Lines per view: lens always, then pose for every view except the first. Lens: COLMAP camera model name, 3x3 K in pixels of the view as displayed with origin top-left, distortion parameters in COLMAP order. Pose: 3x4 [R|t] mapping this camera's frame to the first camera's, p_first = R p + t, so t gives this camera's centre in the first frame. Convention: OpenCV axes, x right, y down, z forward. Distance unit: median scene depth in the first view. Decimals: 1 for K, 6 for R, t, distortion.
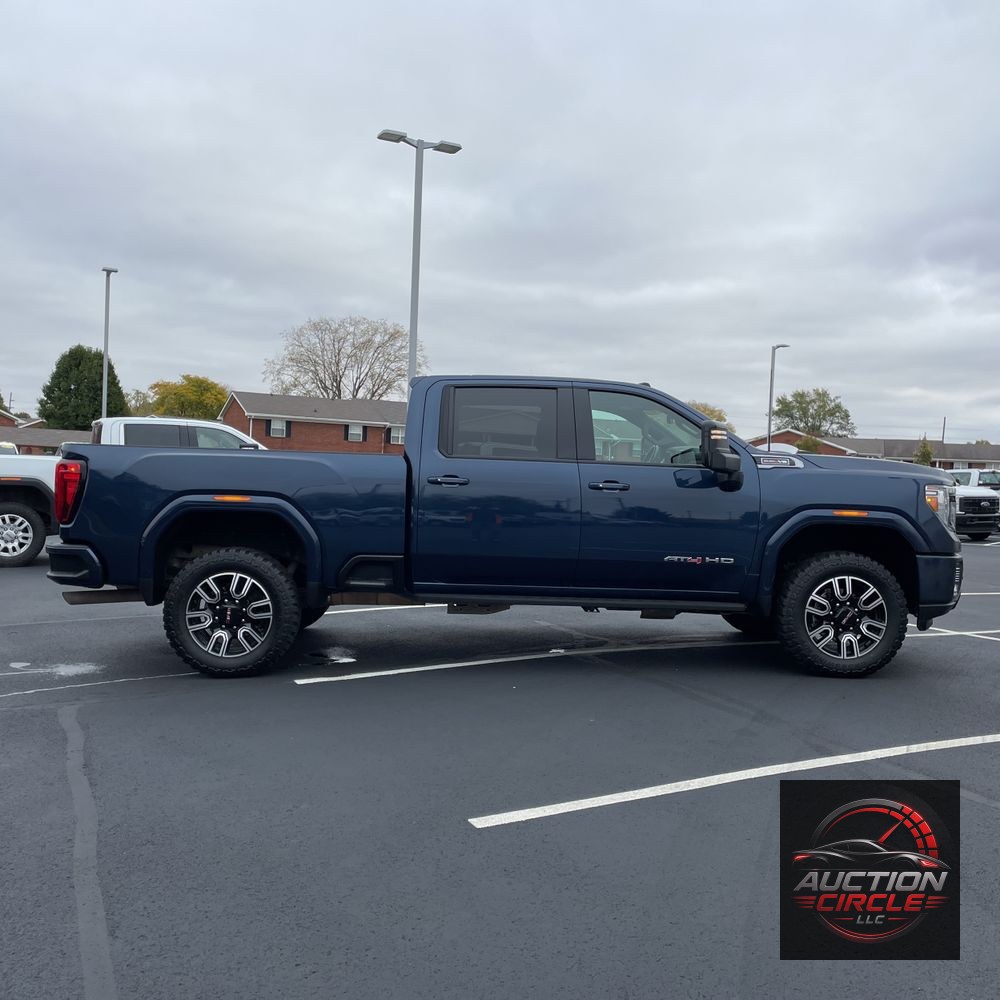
lens RADIAL K [[1037.3, 0, 529.5], [0, 1037.3, 502.5], [0, 0, 1]] dist [0.100932, -0.128243]
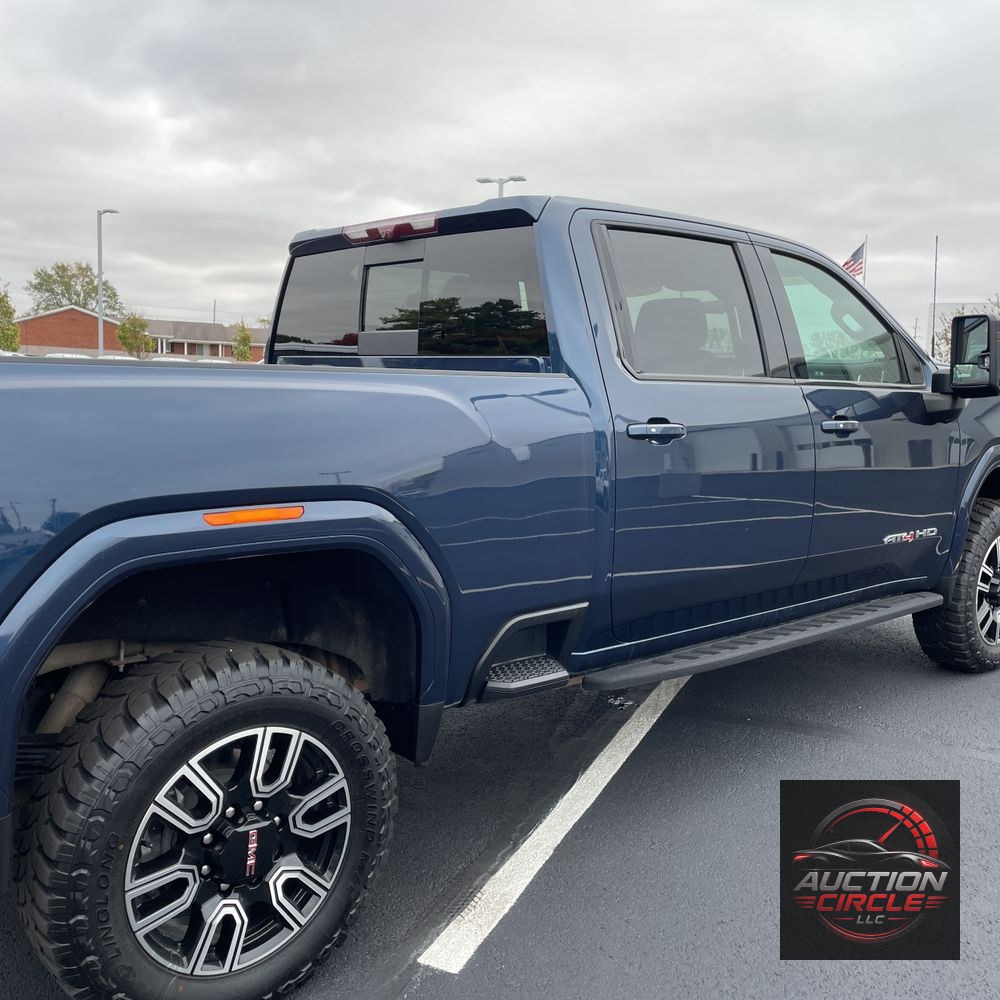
lens RADIAL K [[1006.6, 0, 500.0], [0, 1006.6, 500.0], [0, 0, 1]] dist [0.098128, -0.123424]
pose [[0.763787, -0.090747, 0.639058, -0.420446], [0.016606, 0.992503, 0.121089, -0.045535], [-0.645255, -0.081874, 0.759567, 0.686897]]
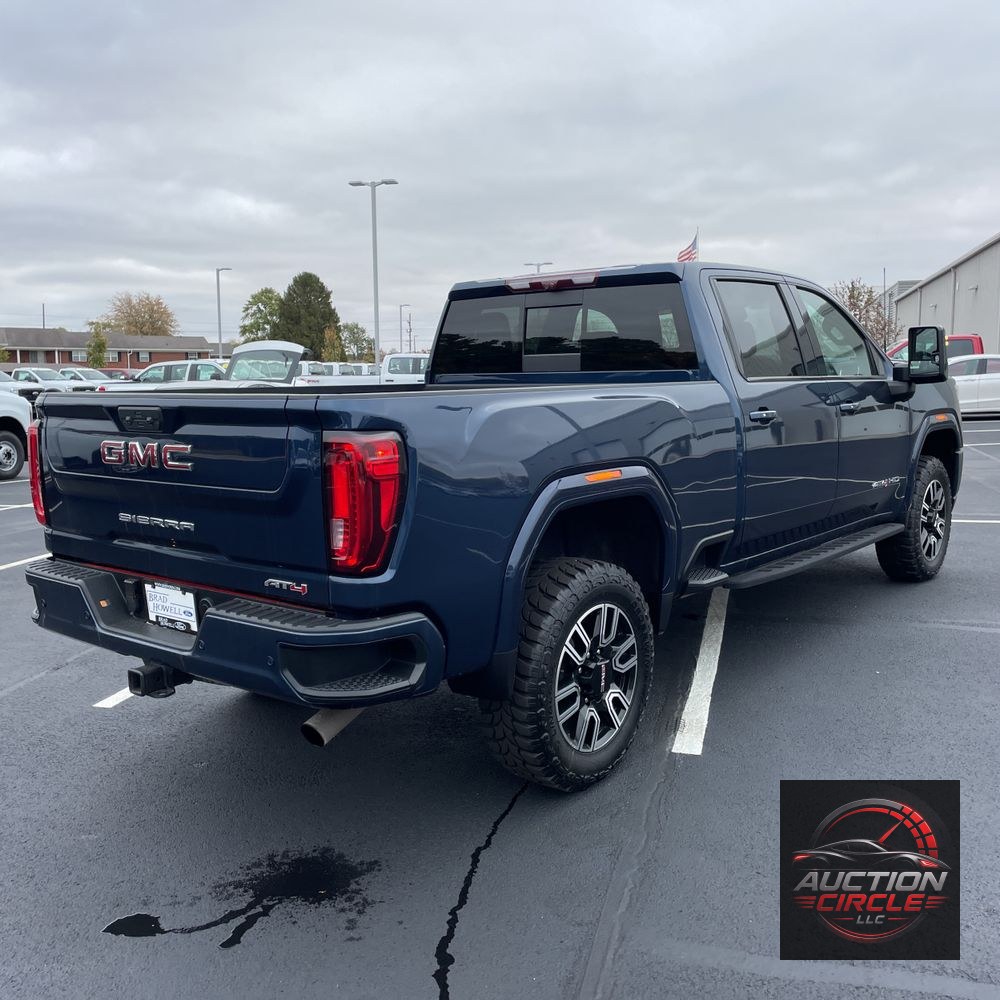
lens RADIAL K [[1037.3, 0, 529.5], [0, 1037.3, 502.5], [0, 0, 1]] dist [0.100932, -0.128243]
pose [[0.634901, -0.138719, 0.760038, -0.720387], [0.056449, 0.989449, 0.133435, -0.065200], [-0.770529, -0.041815, 0.636032, 0.656269]]
